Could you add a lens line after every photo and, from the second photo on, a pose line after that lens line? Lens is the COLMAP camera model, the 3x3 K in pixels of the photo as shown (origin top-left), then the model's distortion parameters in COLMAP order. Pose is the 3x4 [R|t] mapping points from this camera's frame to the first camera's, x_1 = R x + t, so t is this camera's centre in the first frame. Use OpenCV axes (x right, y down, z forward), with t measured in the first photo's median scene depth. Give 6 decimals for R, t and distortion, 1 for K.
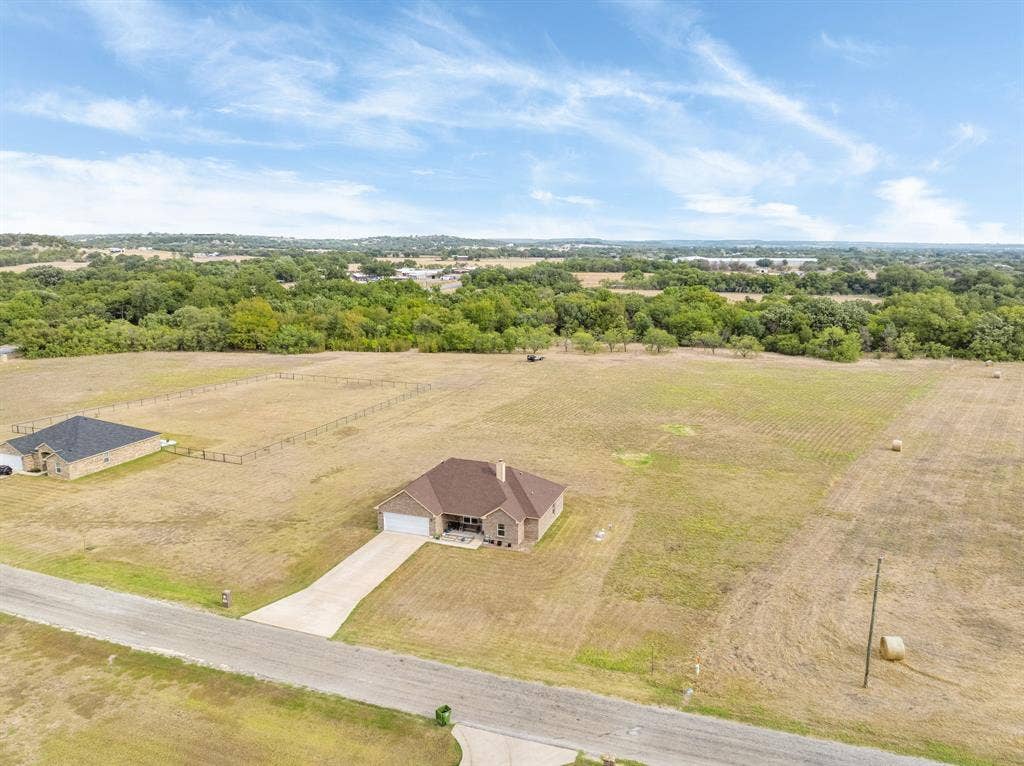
lens RADIAL K [[719.4, 0, 512.0], [0, 719.4, 383.0], [0, 0, 1]] dist [-0.037081, 0.000440]
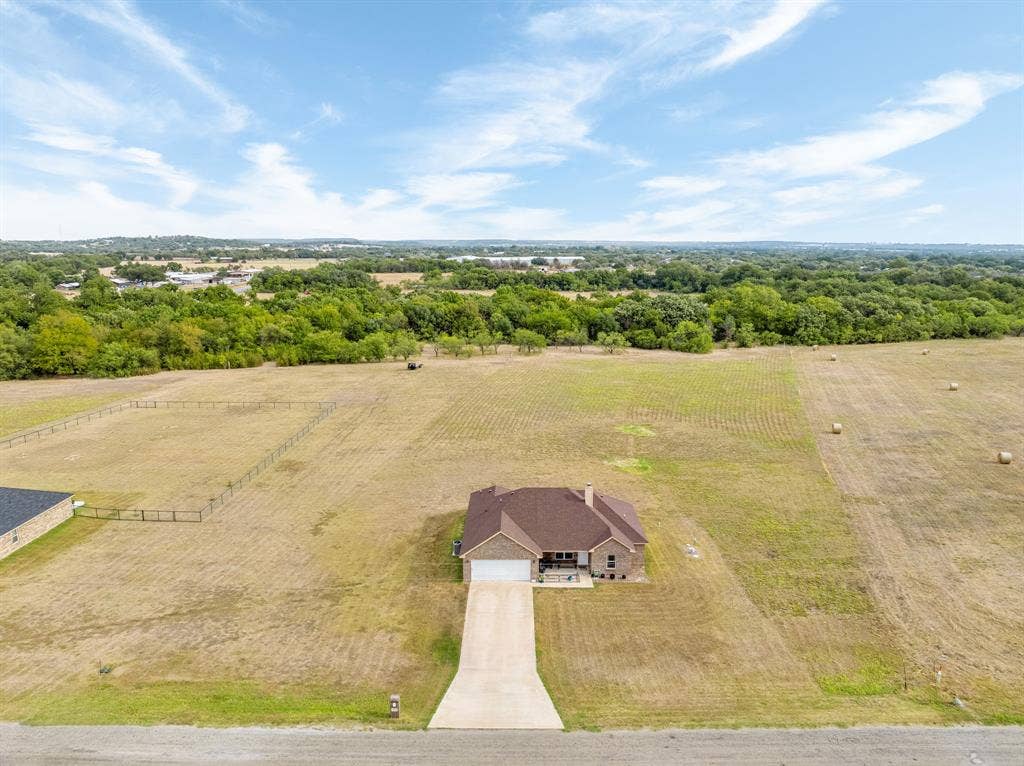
lens RADIAL K [[719.4, 0, 512.0], [0, 719.4, 383.0], [0, 0, 1]] dist [-0.037081, 0.000440]
pose [[0.943820, -0.063787, 0.324246, -0.310513], [0.063684, 0.997910, 0.010938, -0.028705], [-0.324266, 0.010326, 0.945910, 0.137261]]
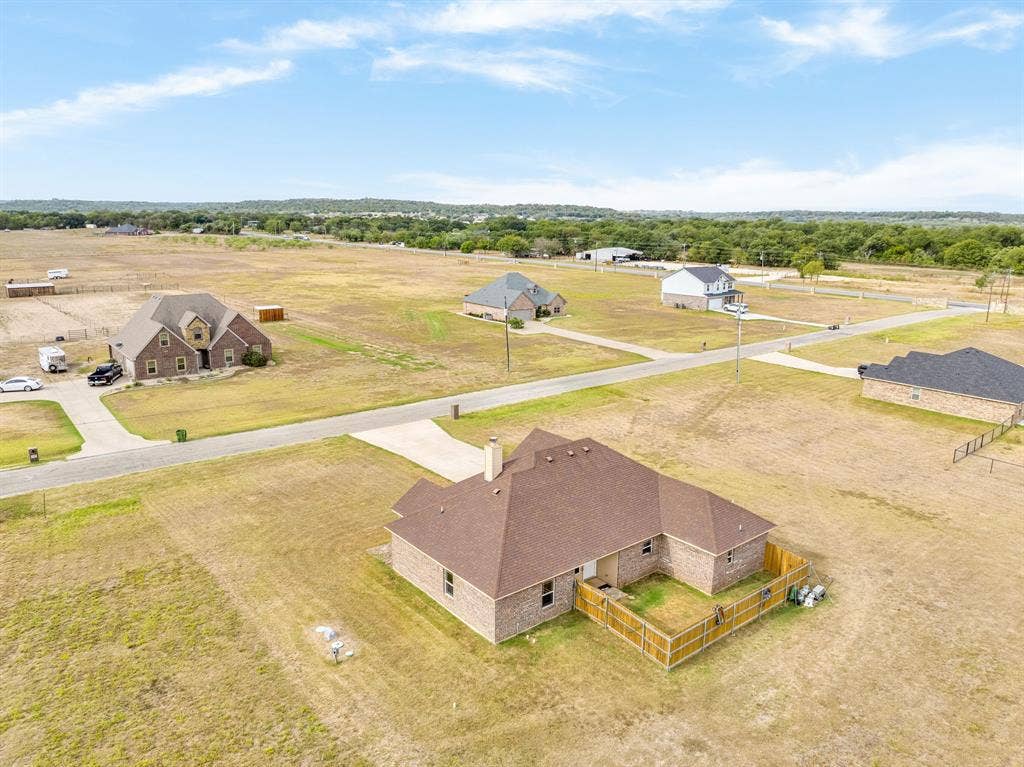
lens RADIAL K [[715.9, 0, 512.0], [0, 715.9, 383.5], [0, 0, 1]] dist [-0.041070, -0.000794]
pose [[-0.519534, 0.186060, -0.833946, 0.318335], [-0.173507, 0.932697, 0.316184, -0.076866], [0.836648, 0.308964, -0.452285, 0.974736]]
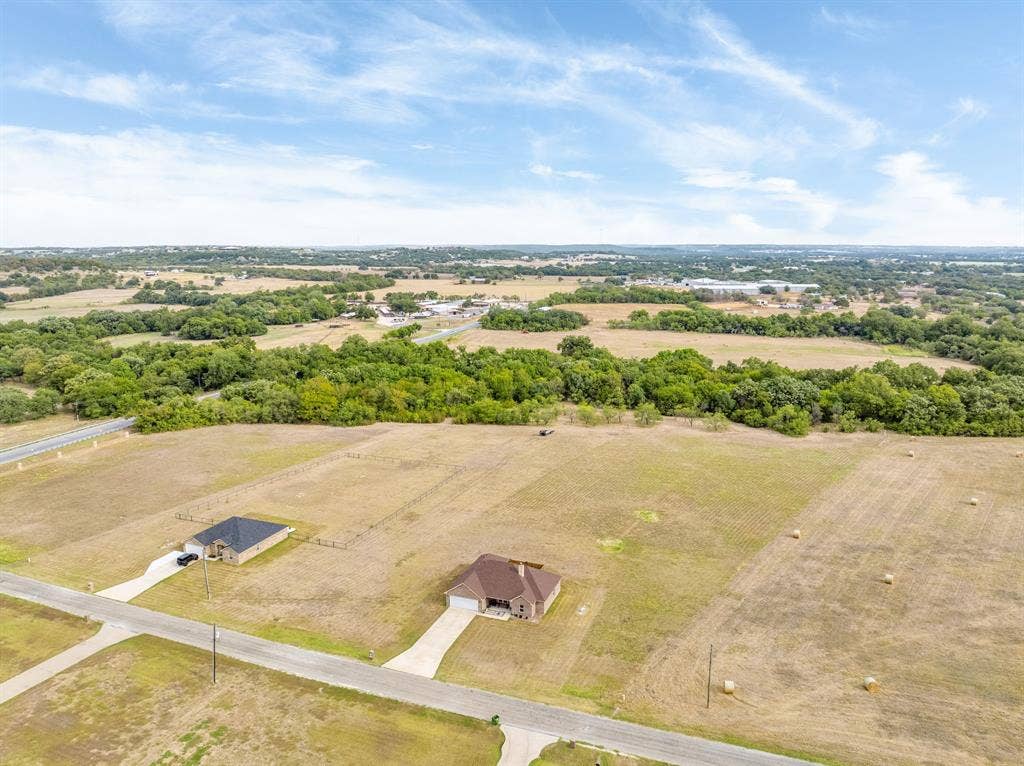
lens RADIAL K [[719.4, 0, 512.0], [0, 719.4, 383.0], [0, 0, 1]] dist [-0.037081, 0.000440]
pose [[0.999773, -0.001433, -0.021243, -0.001123], [0.001374, 0.999995, -0.002816, -0.236345], [0.021247, 0.002786, 0.999770, -0.500605]]
